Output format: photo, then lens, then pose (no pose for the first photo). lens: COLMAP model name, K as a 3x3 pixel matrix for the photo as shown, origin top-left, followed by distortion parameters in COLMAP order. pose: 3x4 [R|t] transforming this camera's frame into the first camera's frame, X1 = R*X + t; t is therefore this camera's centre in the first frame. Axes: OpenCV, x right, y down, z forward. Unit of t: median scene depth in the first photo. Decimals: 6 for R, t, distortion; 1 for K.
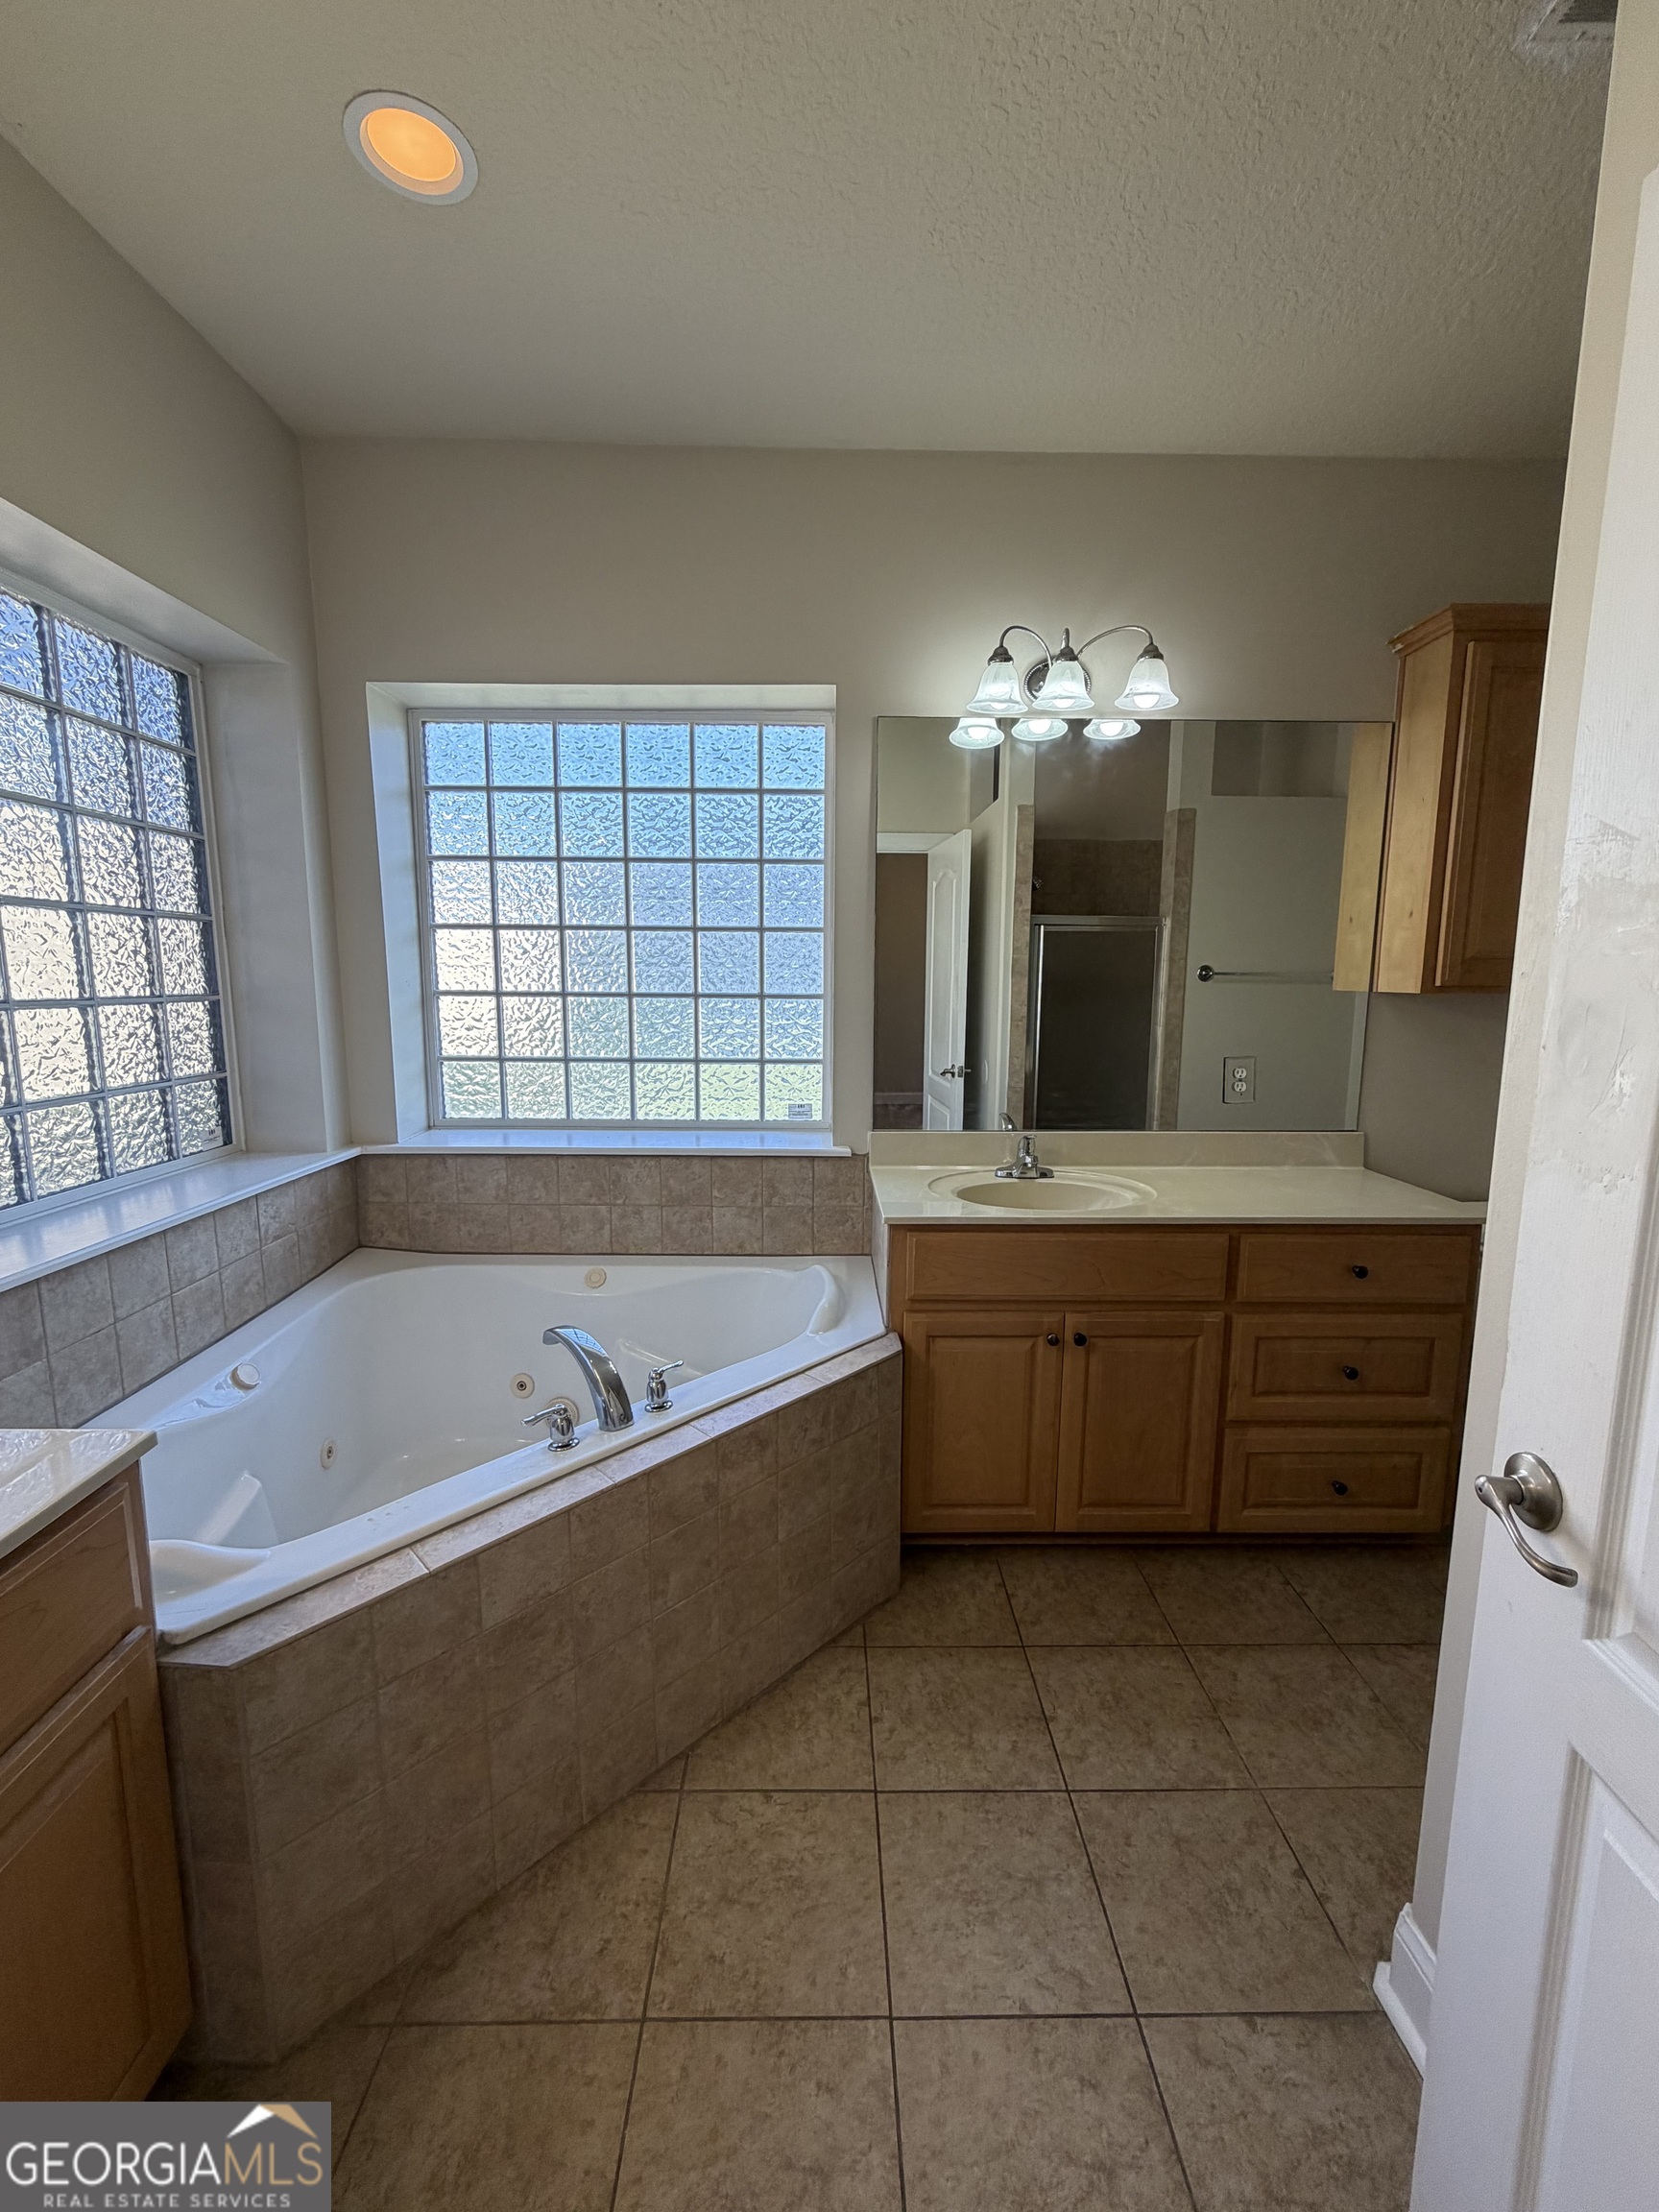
lens RADIAL K [[881.4, 0, 829.2], [0, 881.4, 1095.8], [0, 0, 1]] dist [0.001555, 0.000239]
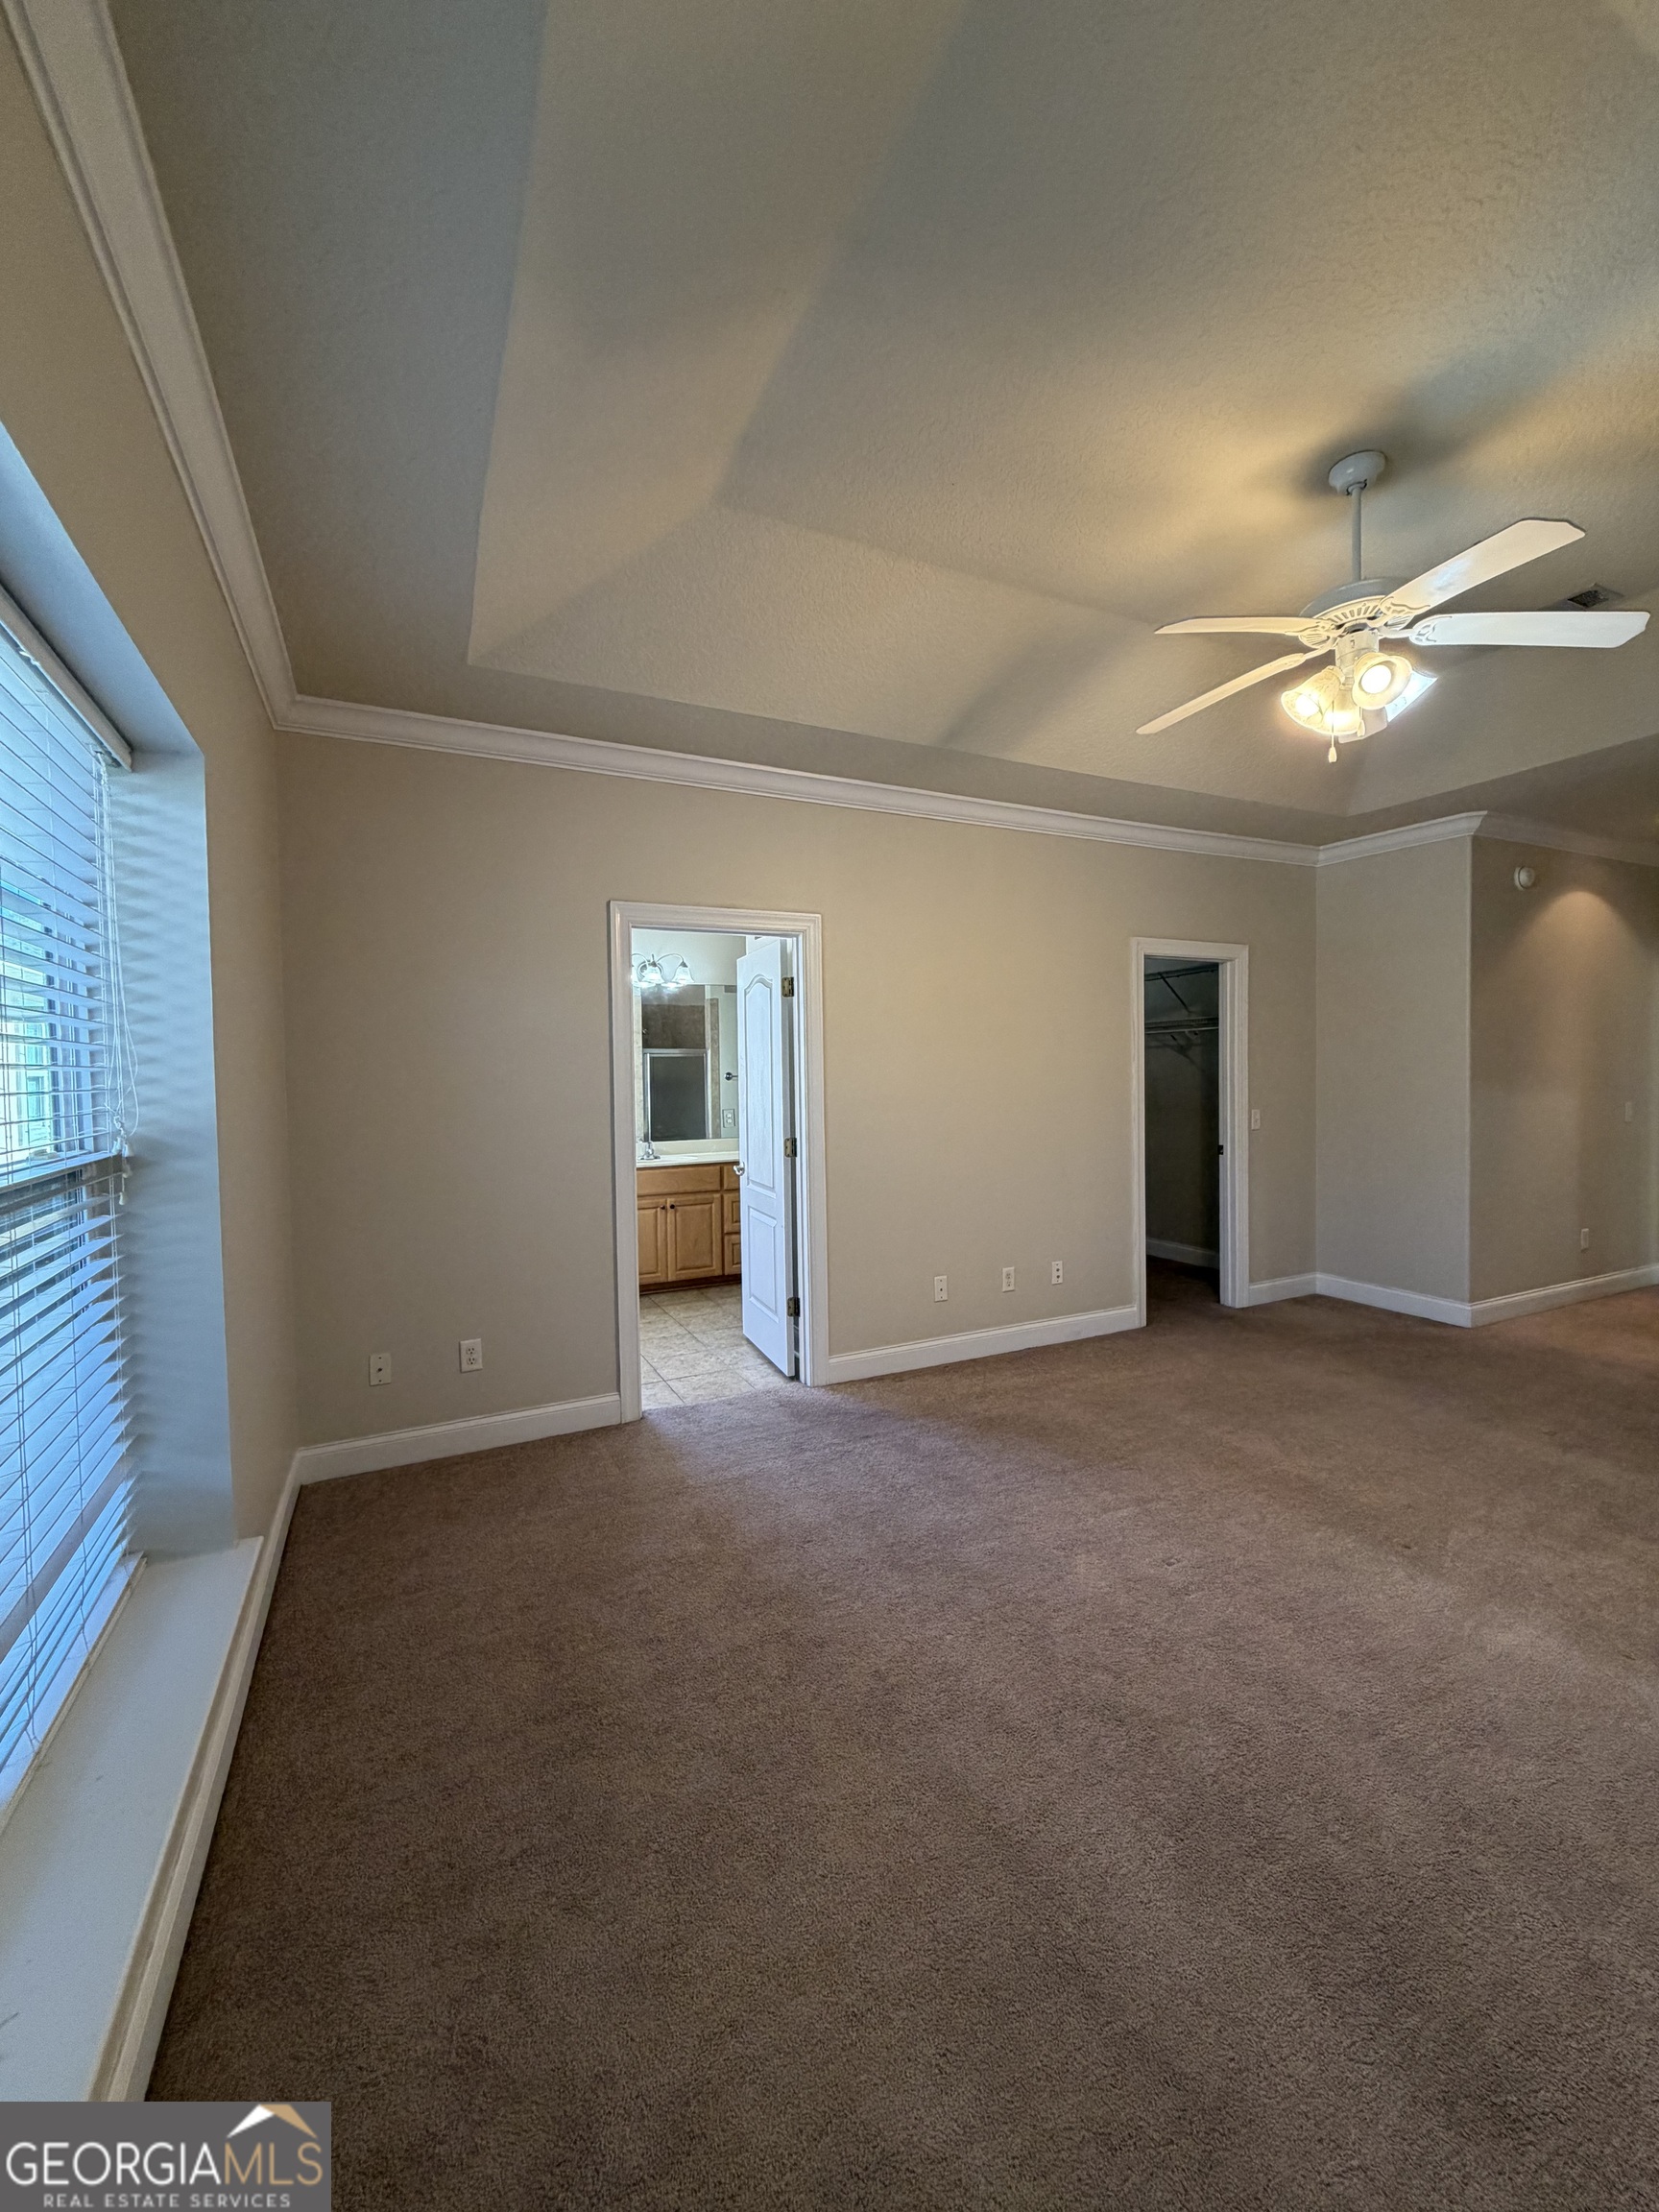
lens RADIAL K [[881.4, 0, 829.2], [0, 881.4, 1095.8], [0, 0, 1]] dist [0.001555, 0.000239]
pose [[0.903552, -0.028337, 0.427541, -0.433077], [0.077084, 0.992281, -0.097139, 0.221981], [-0.421488, 0.120727, 0.898762, -1.692211]]
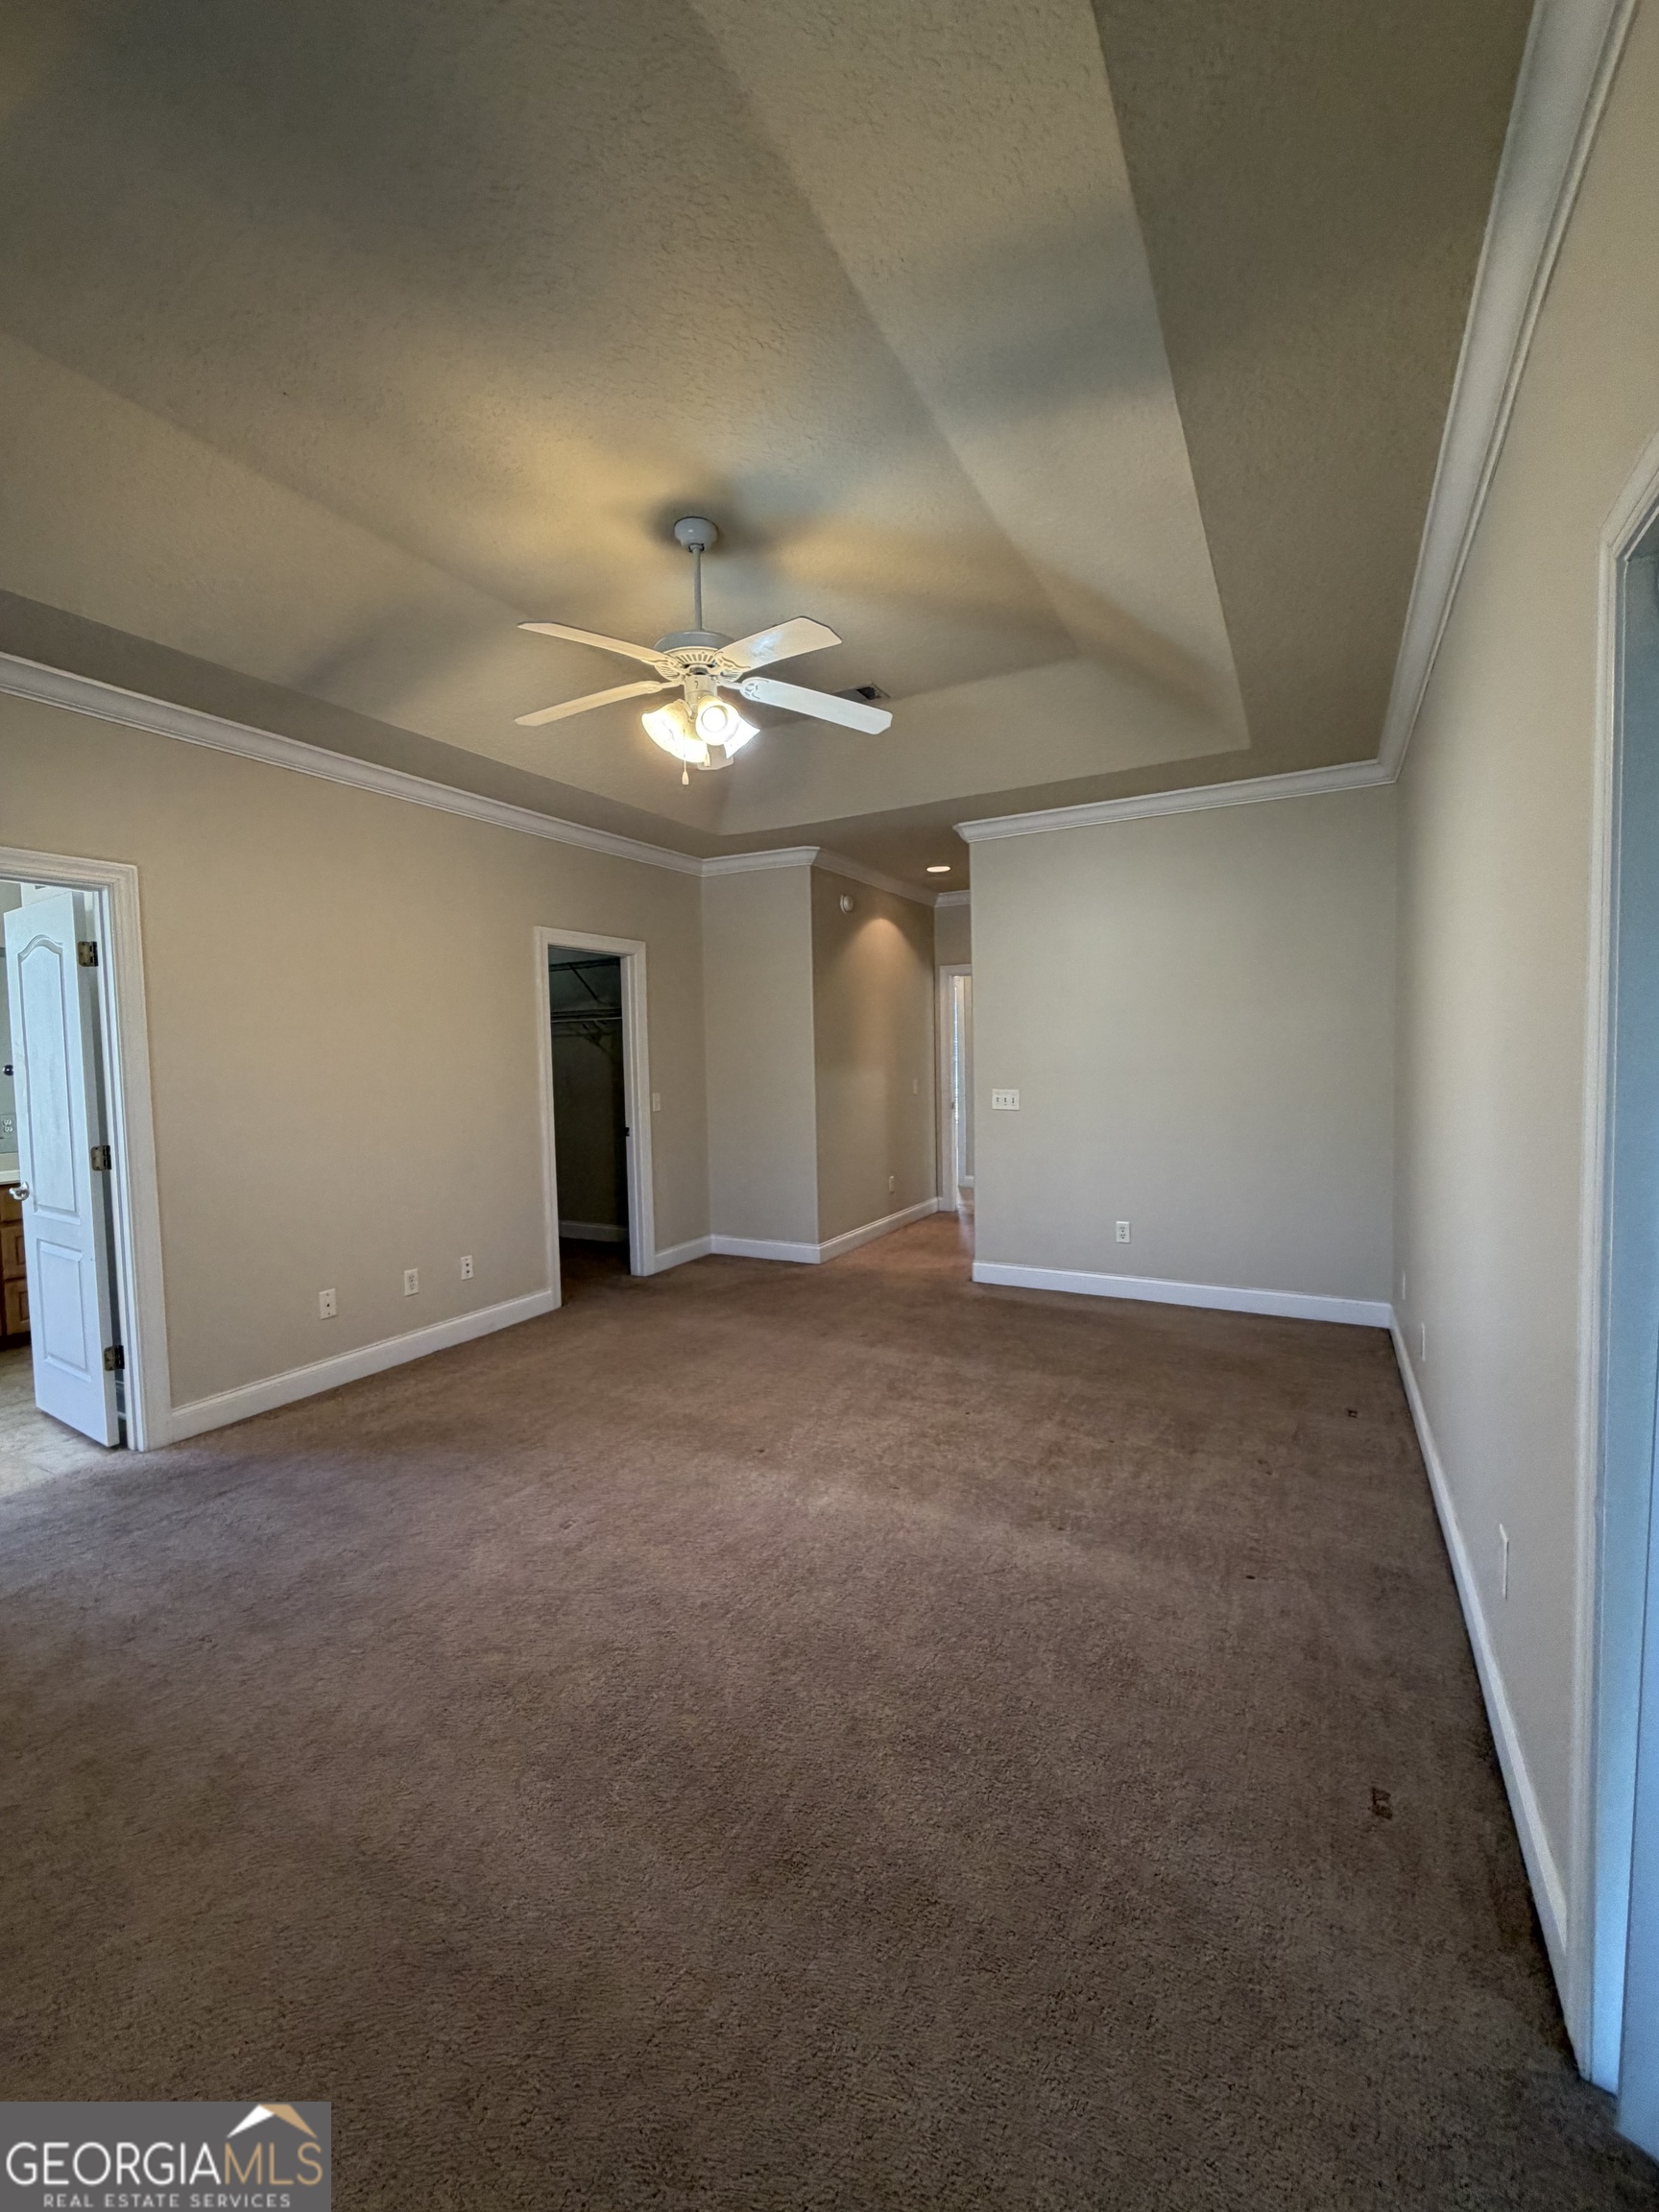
lens RADIAL K [[883.7, 0, 832.7], [0, 883.7, 1098.1], [0, 0, 1]] dist [0.002181, 0.000548]
pose [[0.487854, -0.059638, 0.870886, -0.405163], [0.143063, 0.989636, -0.012372, 0.233806], [-0.861122, 0.130627, 0.491330, -1.748311]]
